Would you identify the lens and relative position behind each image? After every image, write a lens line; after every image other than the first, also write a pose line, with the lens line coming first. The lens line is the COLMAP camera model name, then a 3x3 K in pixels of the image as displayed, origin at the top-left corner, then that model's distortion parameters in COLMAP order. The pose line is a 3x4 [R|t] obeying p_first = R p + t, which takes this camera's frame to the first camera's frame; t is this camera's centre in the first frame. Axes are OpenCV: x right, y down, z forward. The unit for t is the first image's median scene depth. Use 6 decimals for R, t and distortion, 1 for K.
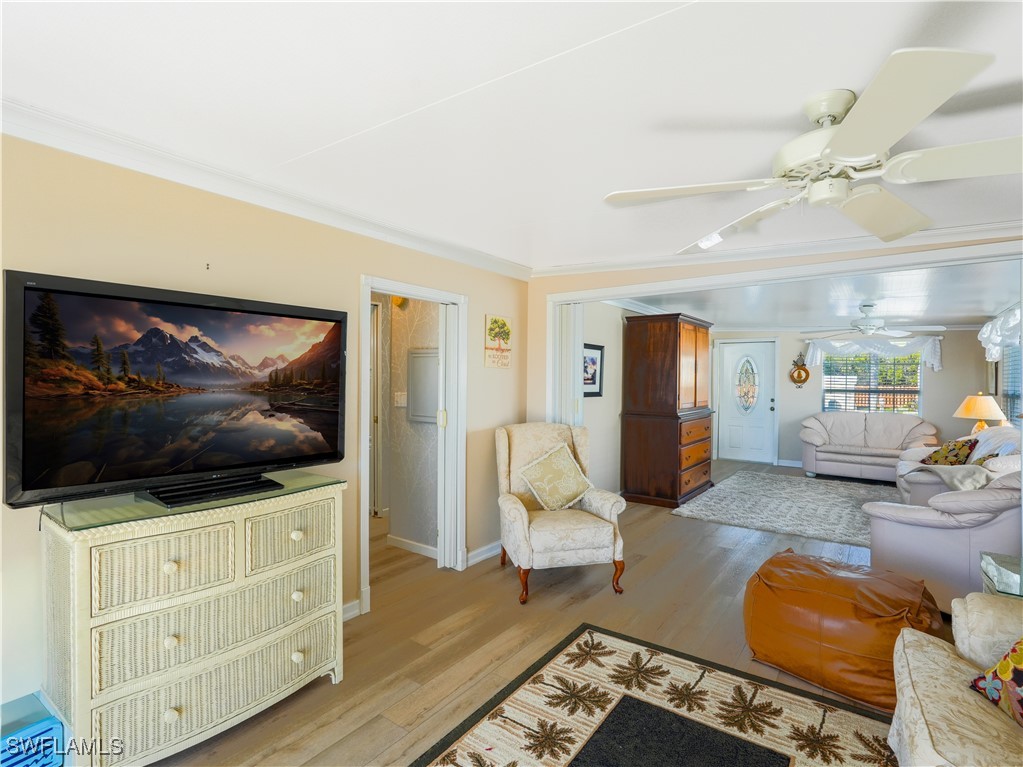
lens RADIAL K [[502.3, 0, 511.5], [0, 502.3, 383.5], [0, 0, 1]] dist [-0.017080, 0.007717]
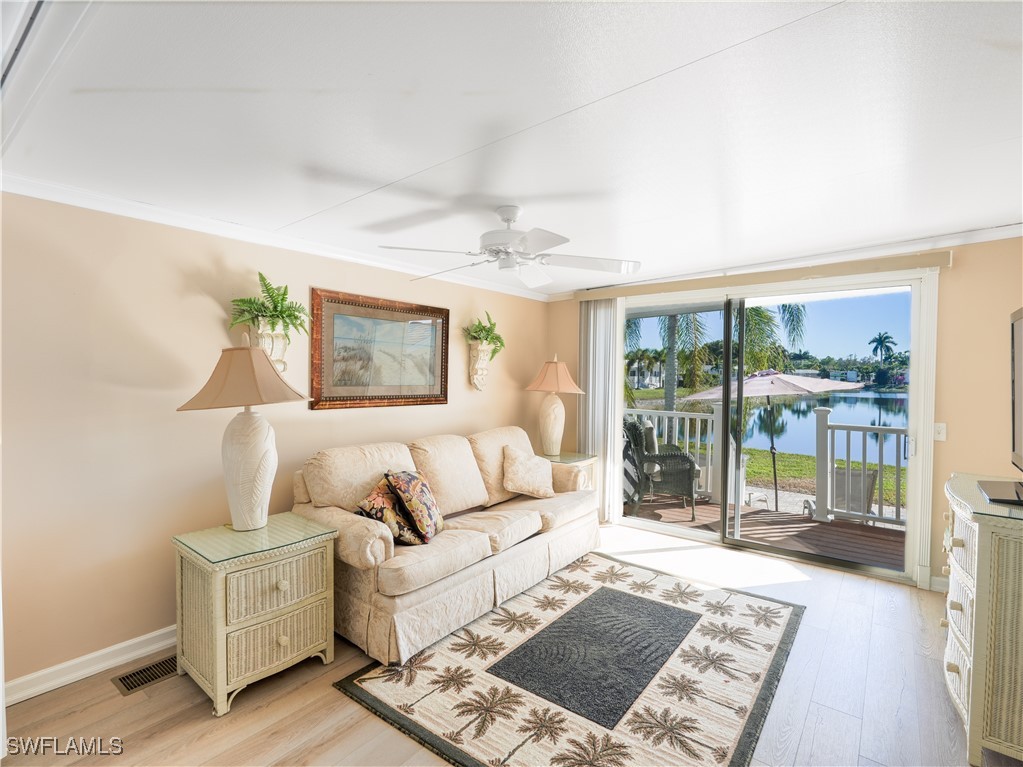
lens RADIAL K [[502.3, 0, 511.5], [0, 502.3, 383.5], [0, 0, 1]] dist [-0.017080, 0.007717]
pose [[-0.999673, -0.019106, 0.016980, 0.413700], [-0.018600, 0.999391, 0.029516, -0.017868], [-0.017533, 0.029191, -0.999420, 1.923165]]
